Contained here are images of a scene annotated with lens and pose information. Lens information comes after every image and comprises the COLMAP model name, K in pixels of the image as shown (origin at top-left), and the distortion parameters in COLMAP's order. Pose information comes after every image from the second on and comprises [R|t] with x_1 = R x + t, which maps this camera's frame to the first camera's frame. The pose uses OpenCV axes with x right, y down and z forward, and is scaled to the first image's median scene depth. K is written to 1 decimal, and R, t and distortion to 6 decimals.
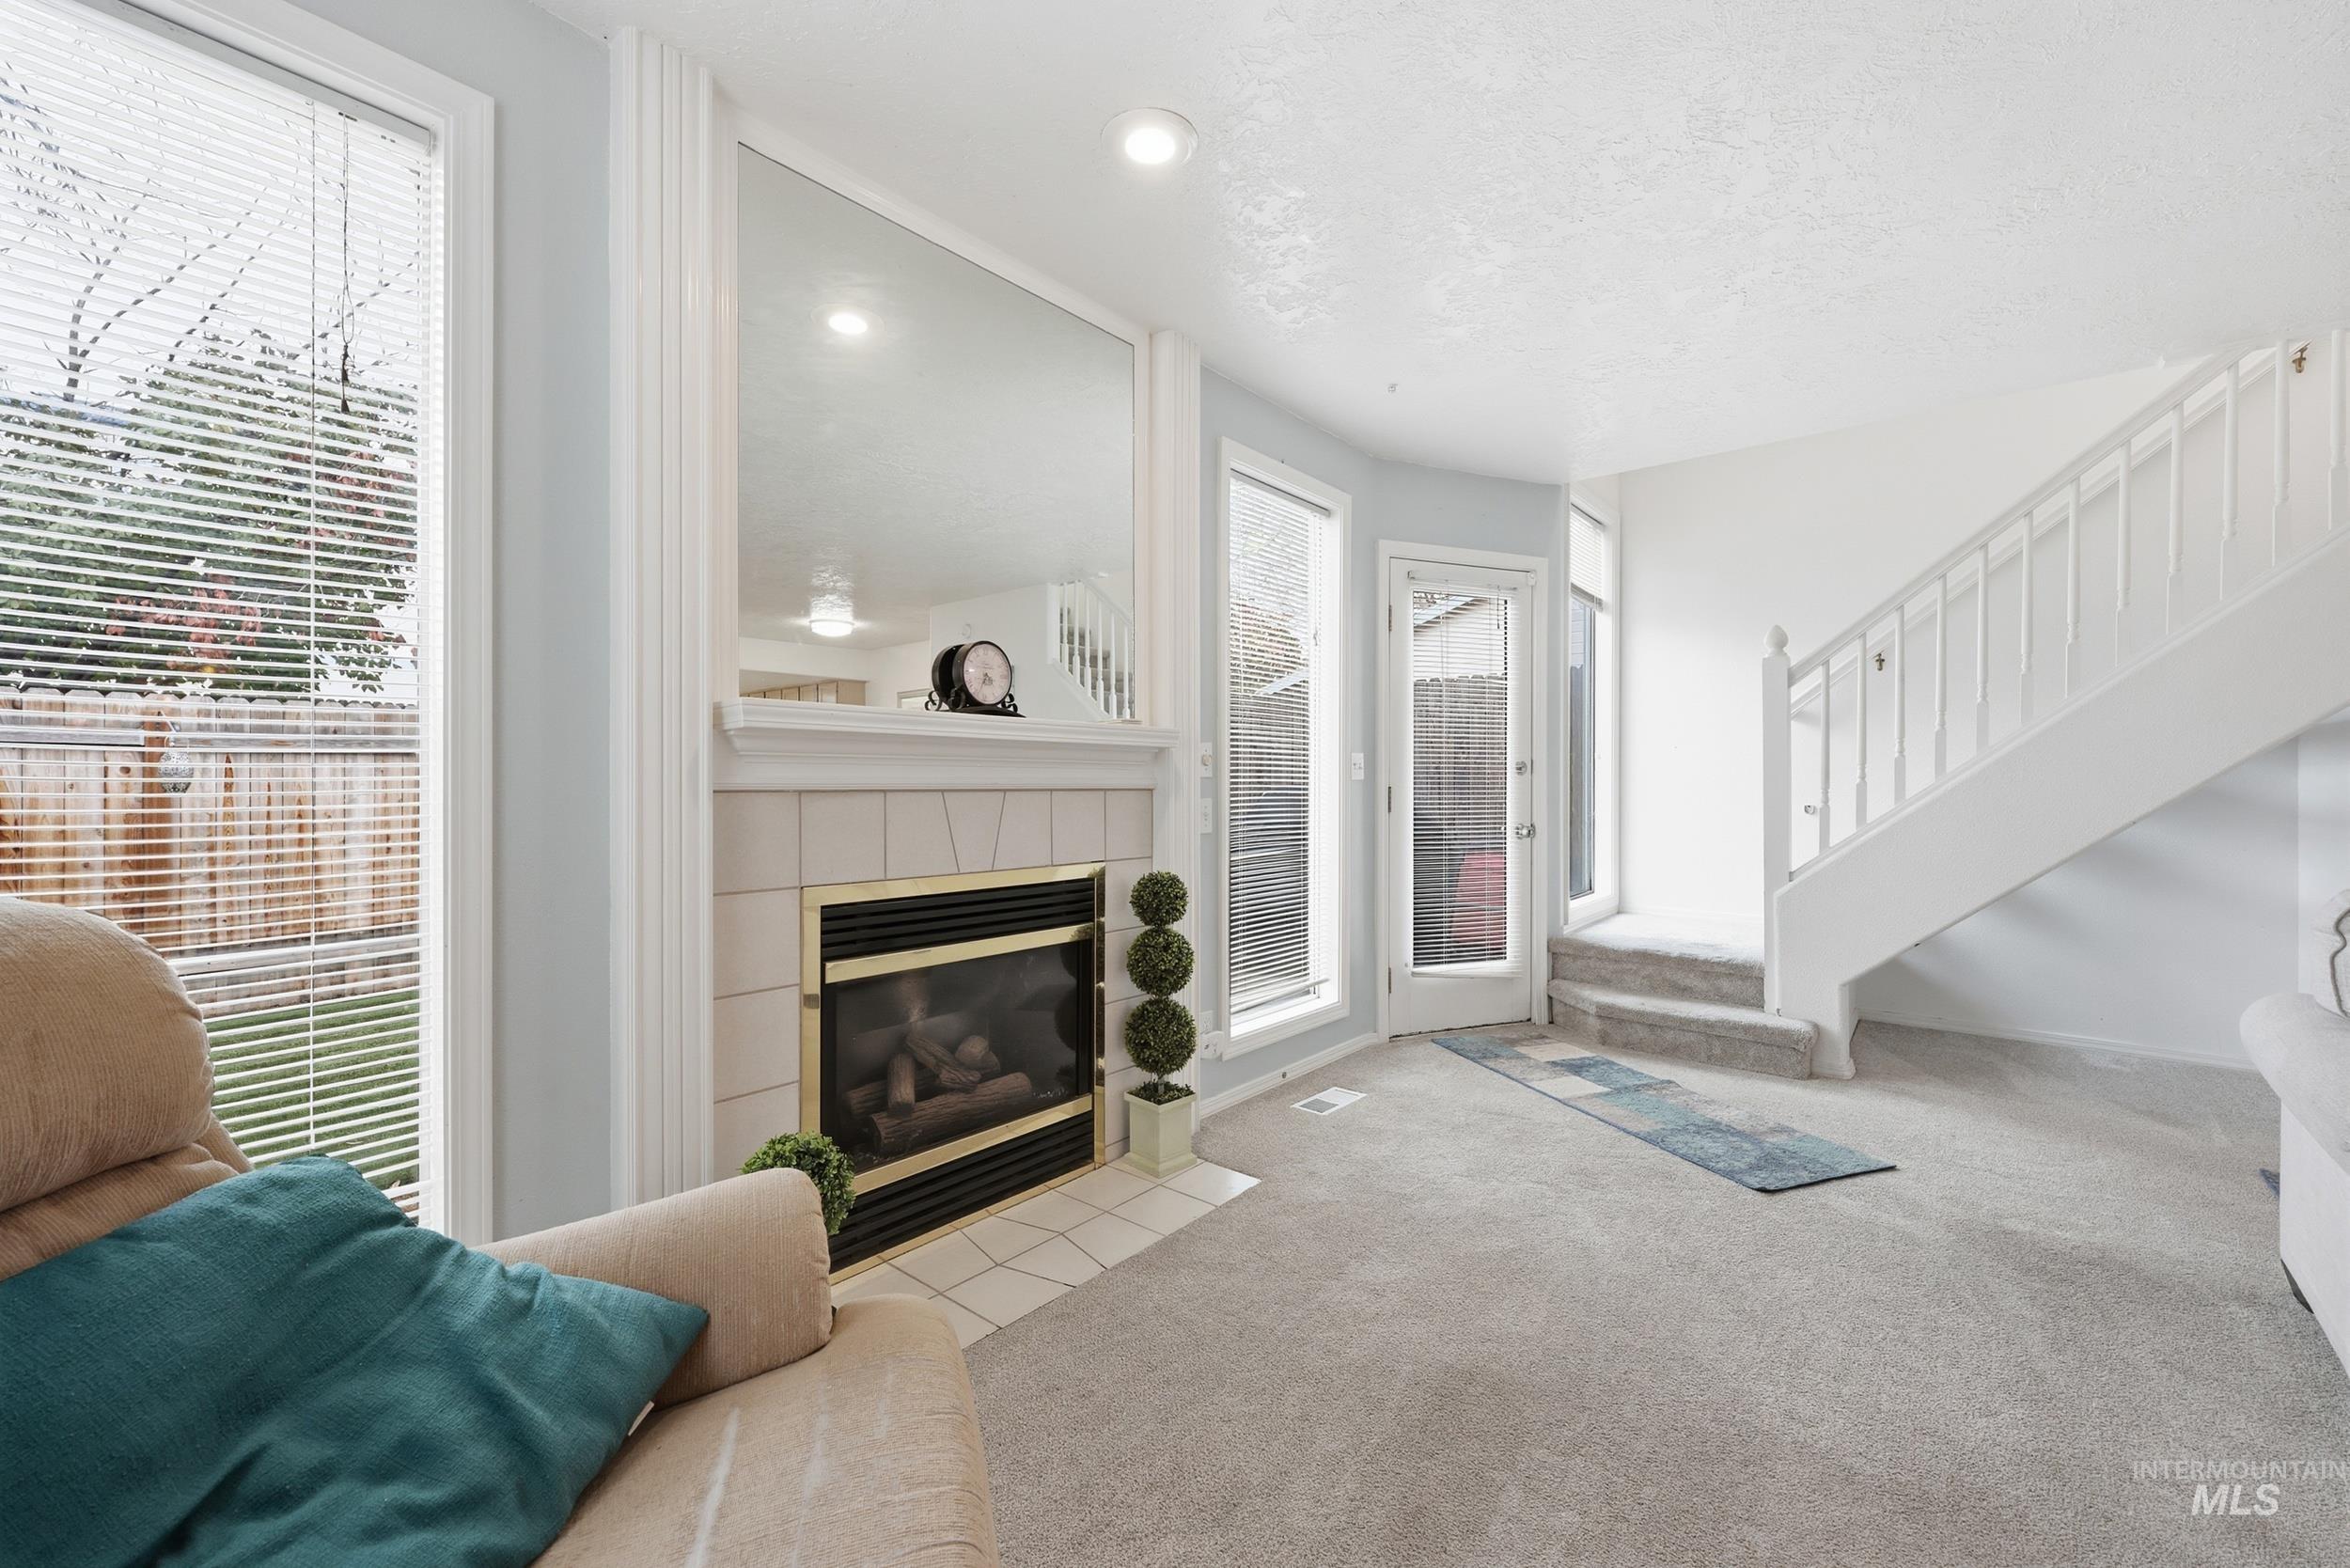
lens RADIAL K [[946.7, 0, 1158.1], [0, 946.7, 782.1], [0, 0, 1]] dist [-0.000970, 0.000214]
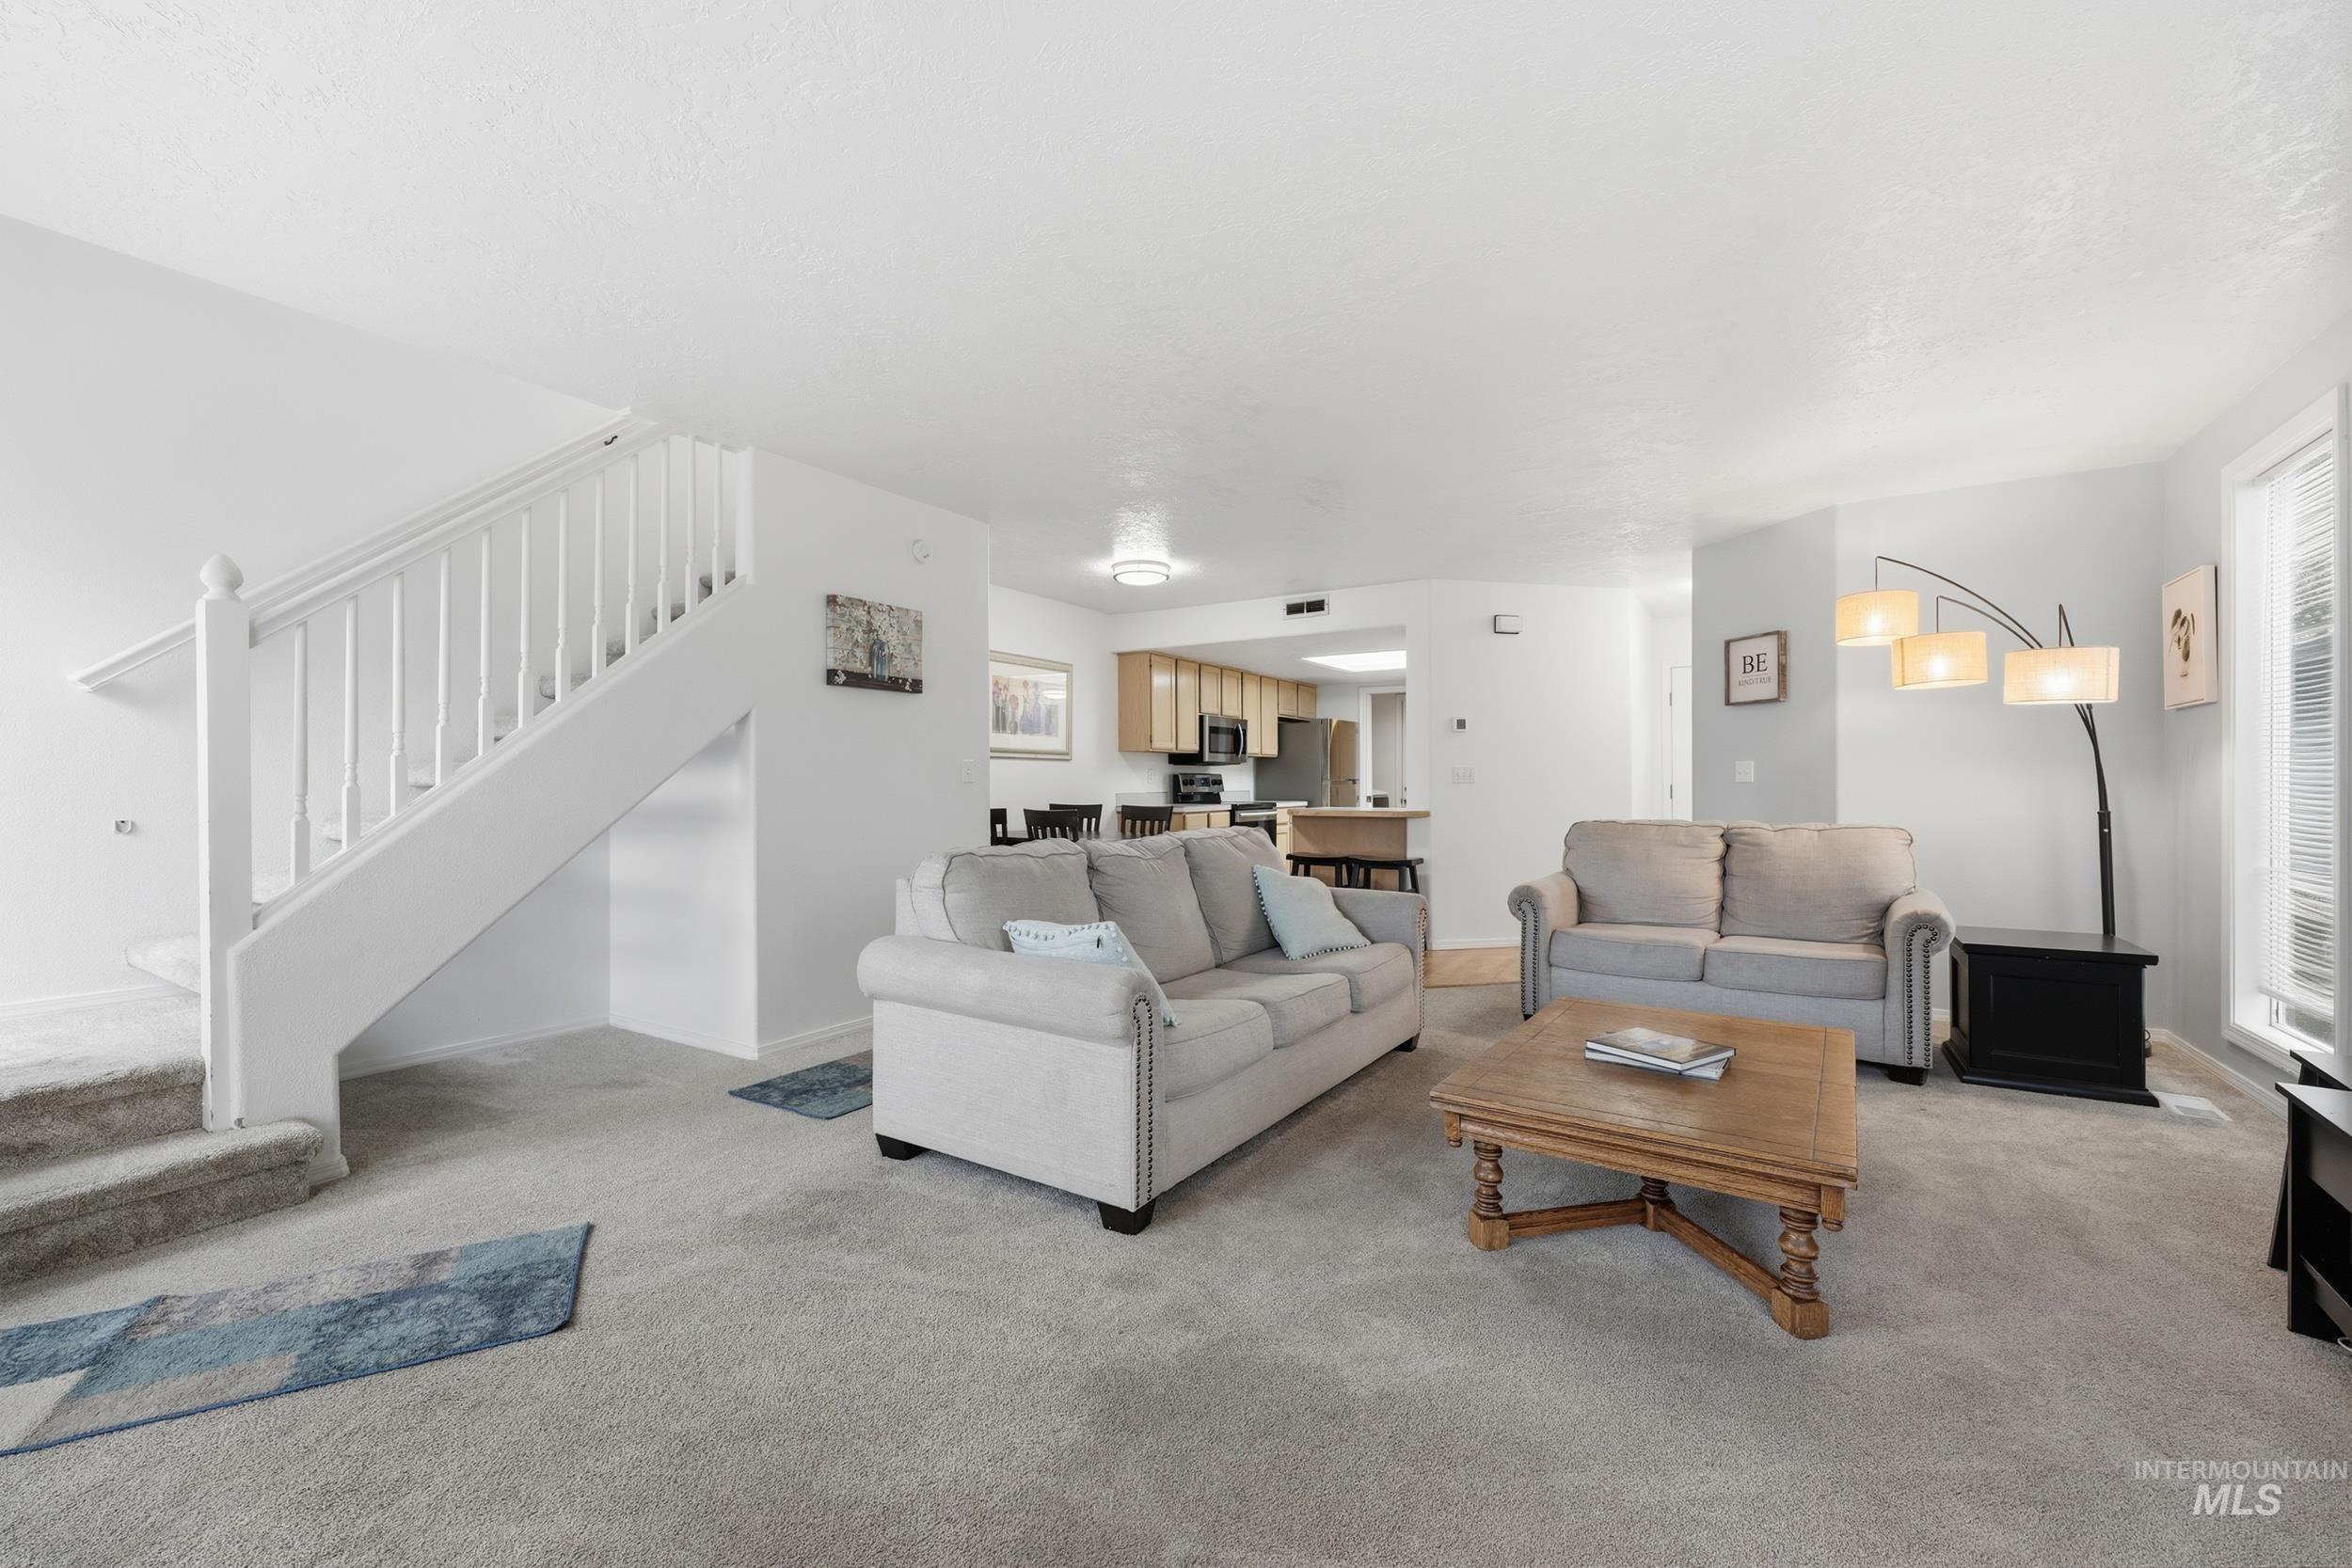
lens RADIAL K [[949.5, 0, 1181.7], [0, 949.5, 781.1], [0, 0, 1]] dist [0.001528, 0.000078]
pose [[-0.160805, 0.001725, 0.986985, -0.175655], [0.002711, 0.999995, -0.001306, -0.002071], [-0.986982, 0.002466, -0.160809, 0.581015]]
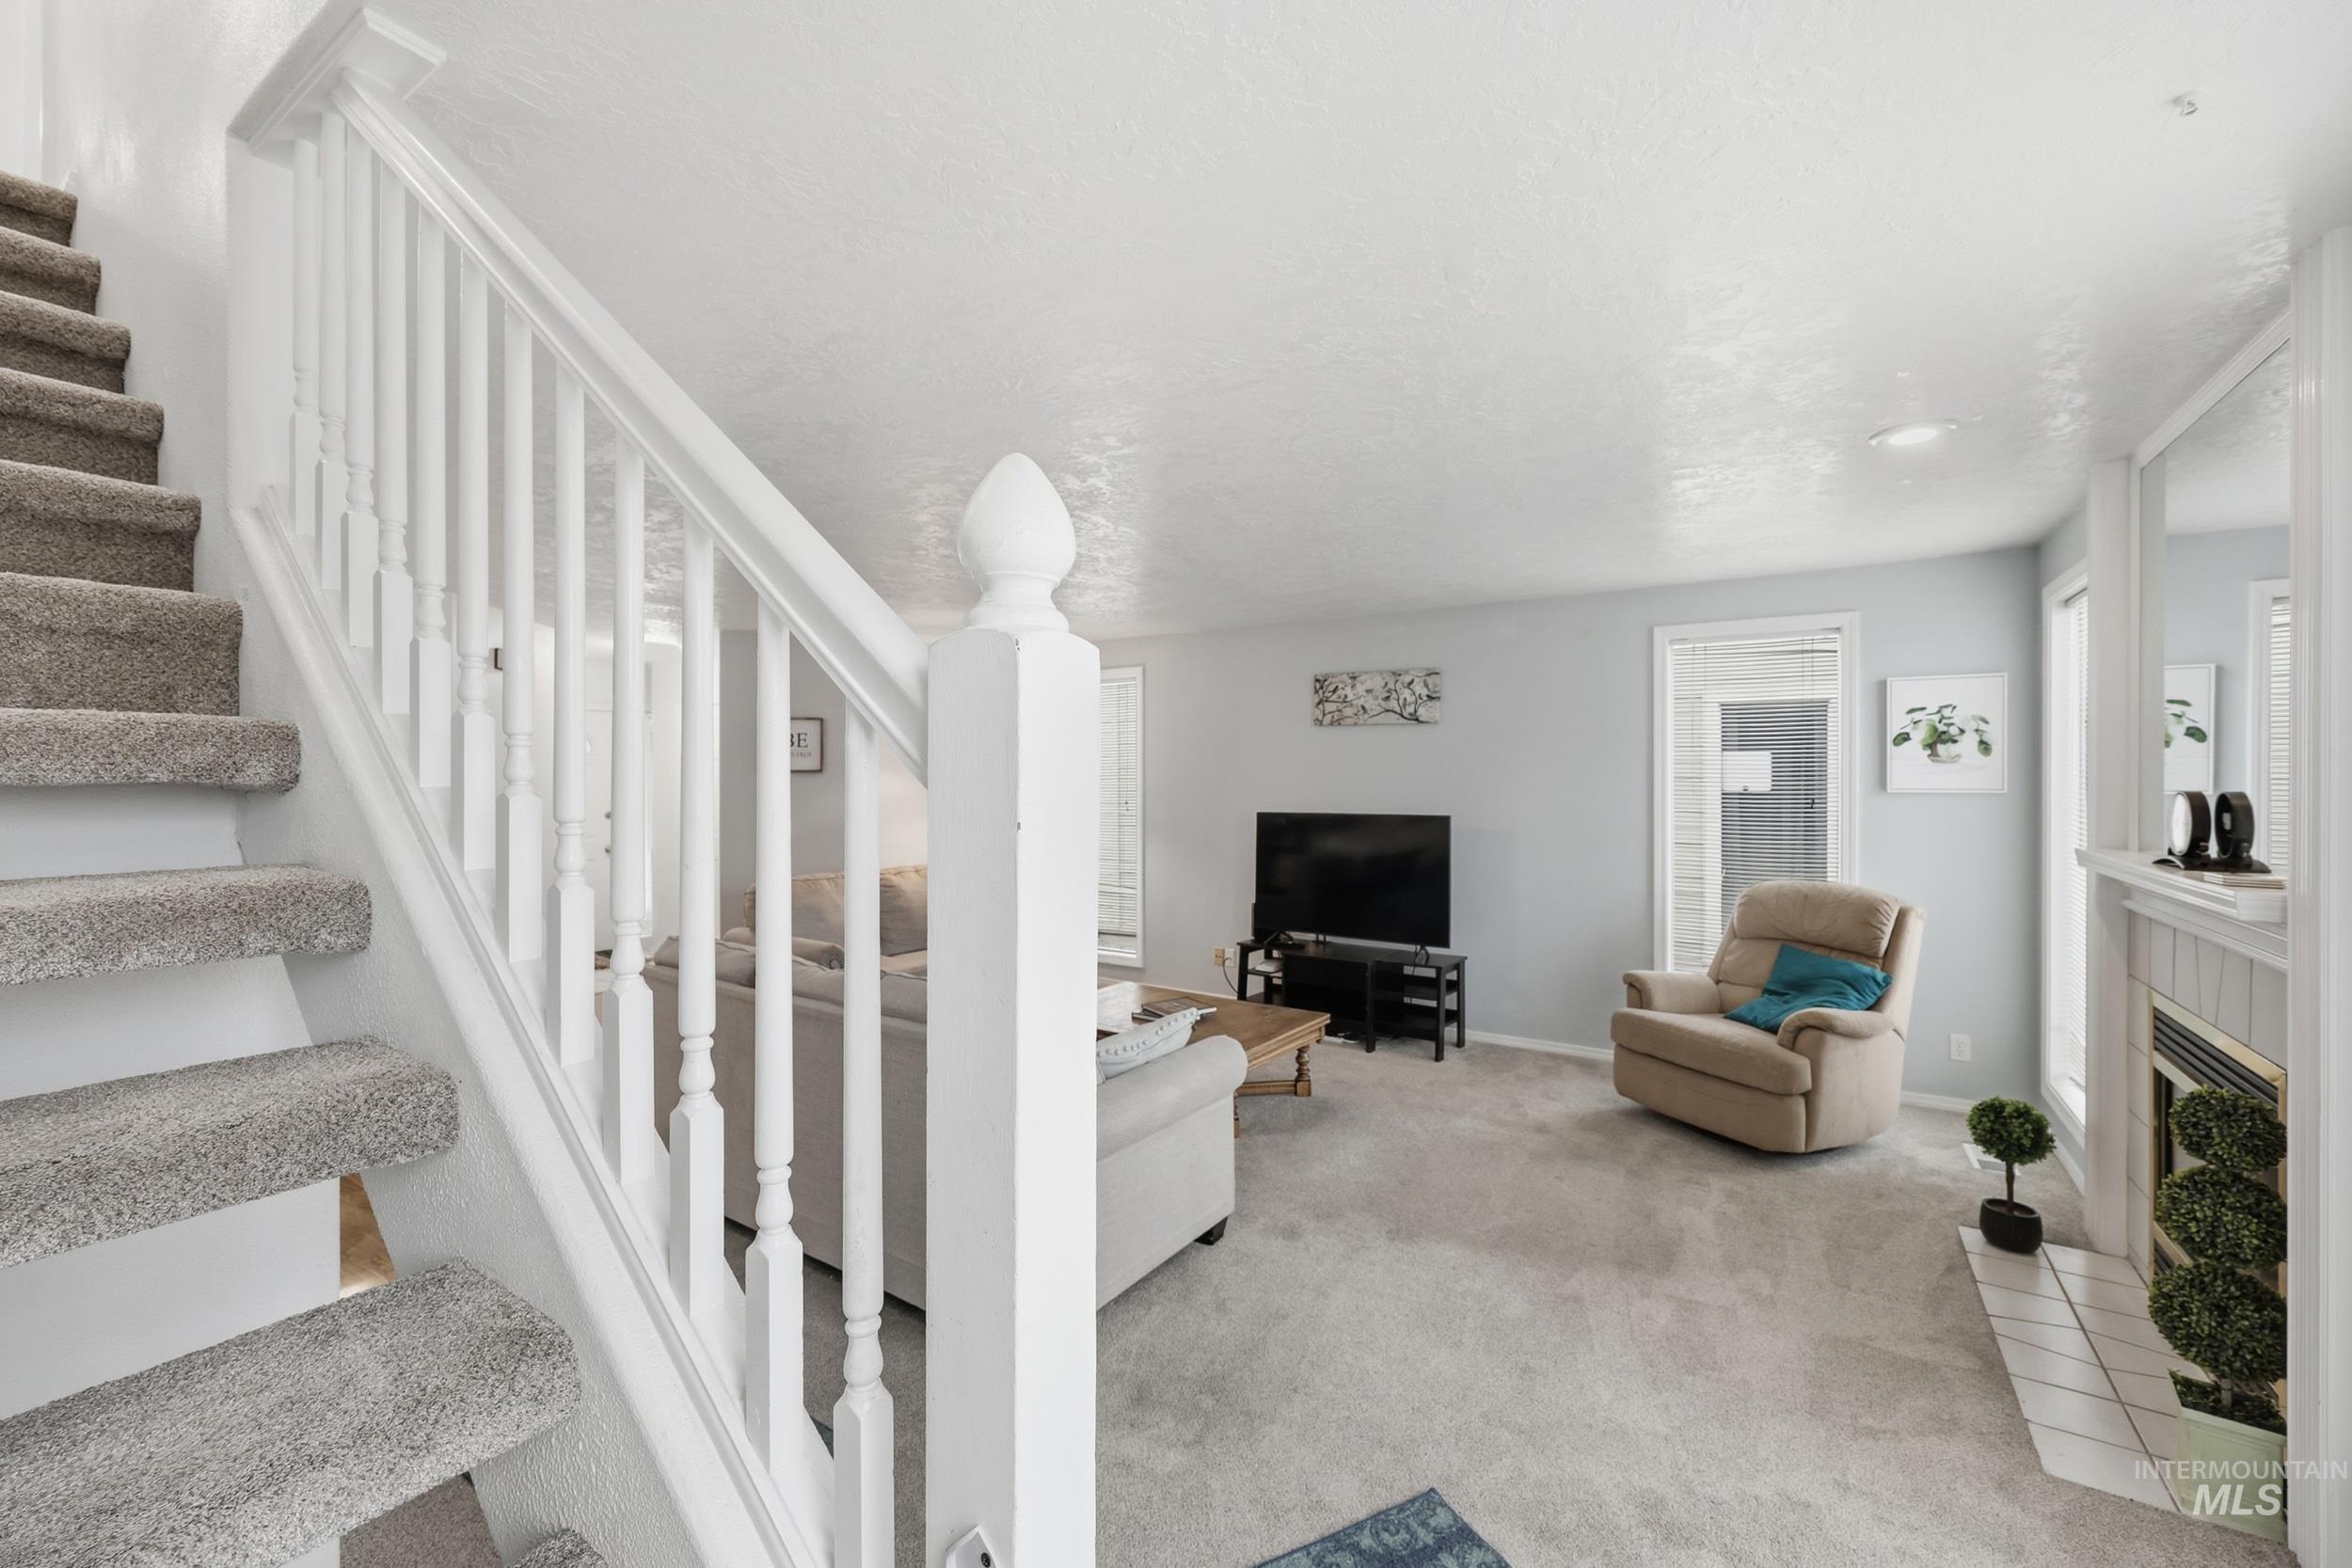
lens RADIAL K [[945.7, 0, 1176.4], [0, 945.7, 777.9], [0, 0, 1]] dist [-0.000505, 0.000203]
pose [[-0.990714, 0.001003, -0.135961, 0.874740], [0.000623, 0.999996, 0.002838, -0.143342], [0.135963, 0.002727, -0.990710, 1.593405]]
